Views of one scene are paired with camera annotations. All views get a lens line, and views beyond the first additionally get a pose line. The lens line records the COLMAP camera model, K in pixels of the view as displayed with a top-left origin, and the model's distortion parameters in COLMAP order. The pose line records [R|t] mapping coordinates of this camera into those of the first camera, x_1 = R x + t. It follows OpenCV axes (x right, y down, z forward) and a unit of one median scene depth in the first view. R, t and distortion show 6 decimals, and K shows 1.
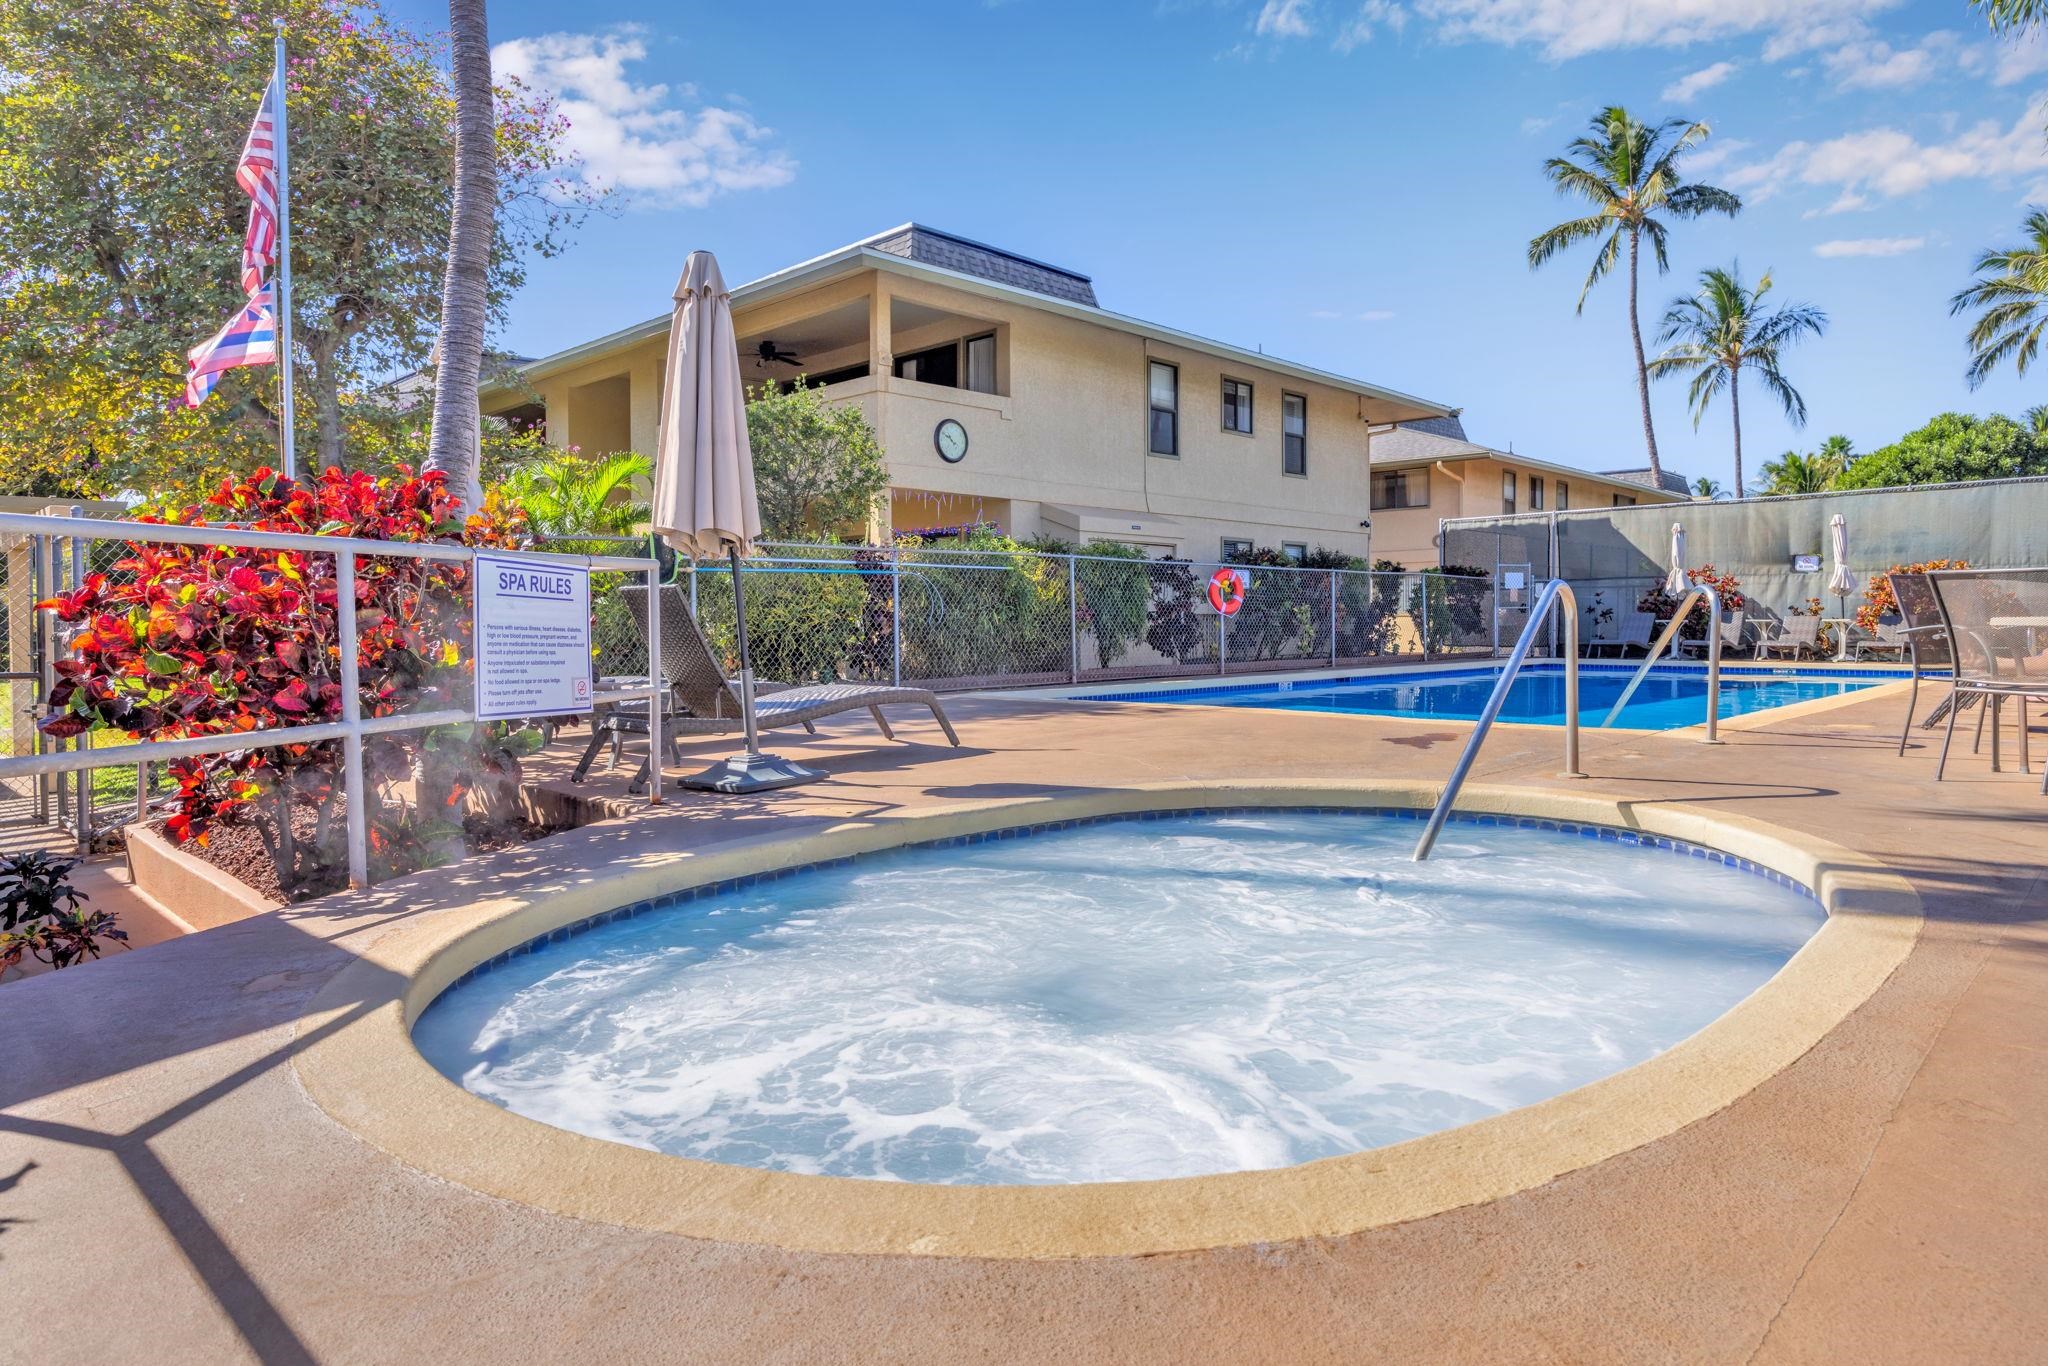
lens RADIAL K [[1230.0, 0, 1026.4], [0, 1230.0, 616.4], [0, 0, 1]] dist [-0.003072, 0.000744]
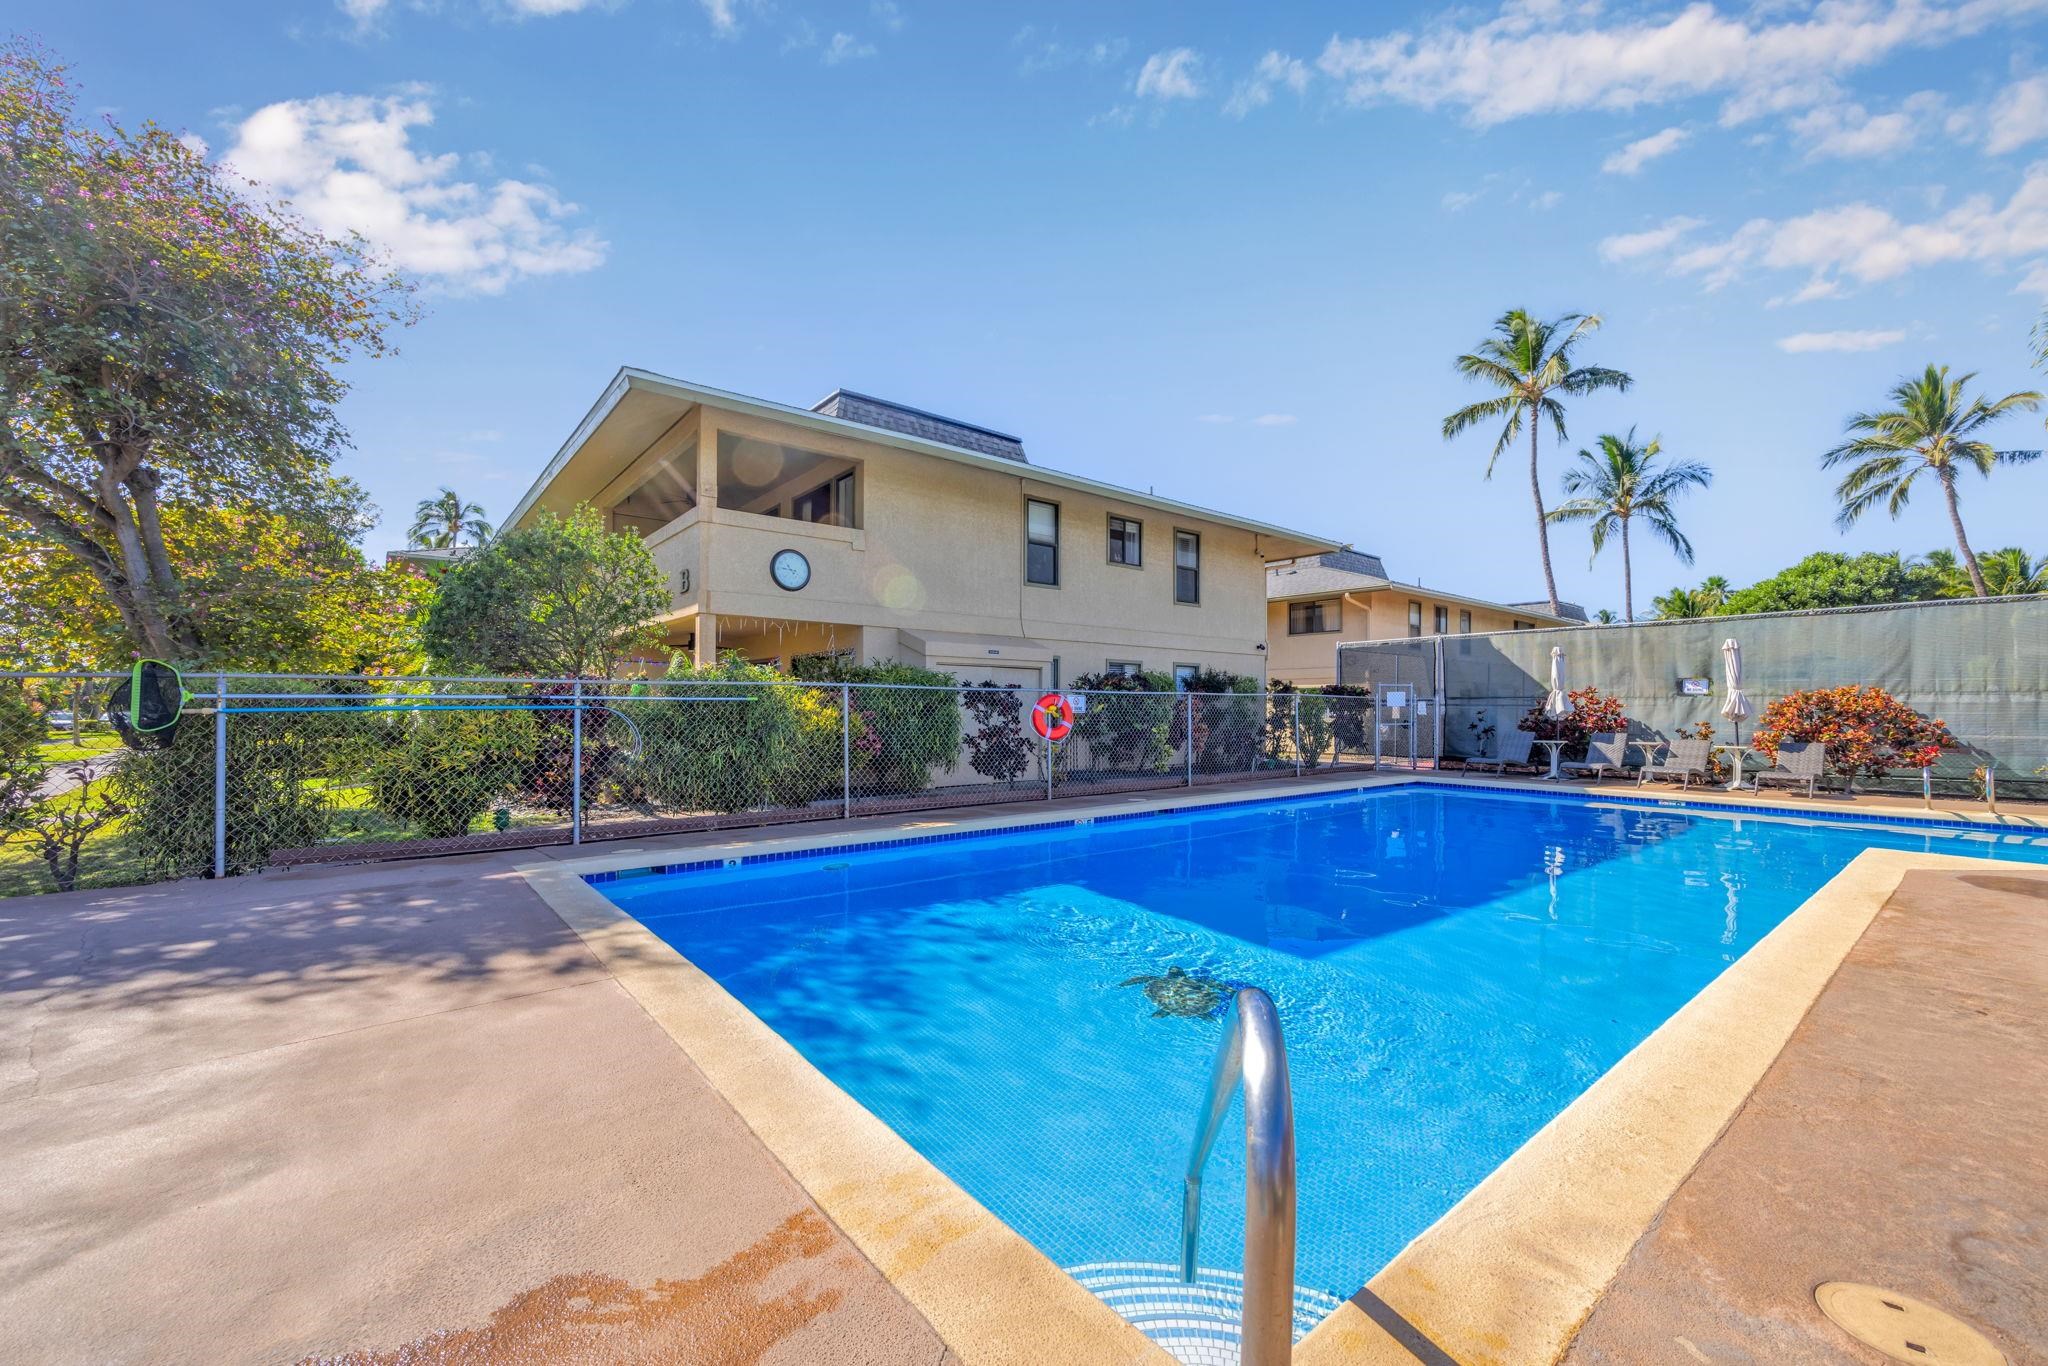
lens RADIAL K [[820.6, 0, 996.3], [0, 820.6, 683.6], [0, 0, 1]] dist [0.001304, 0.000007]
pose [[0.990748, 0.006485, -0.135557, 0.143952], [-0.010017, 0.999627, -0.025389, -0.020850], [0.135342, 0.026512, 0.990444, 0.231784]]
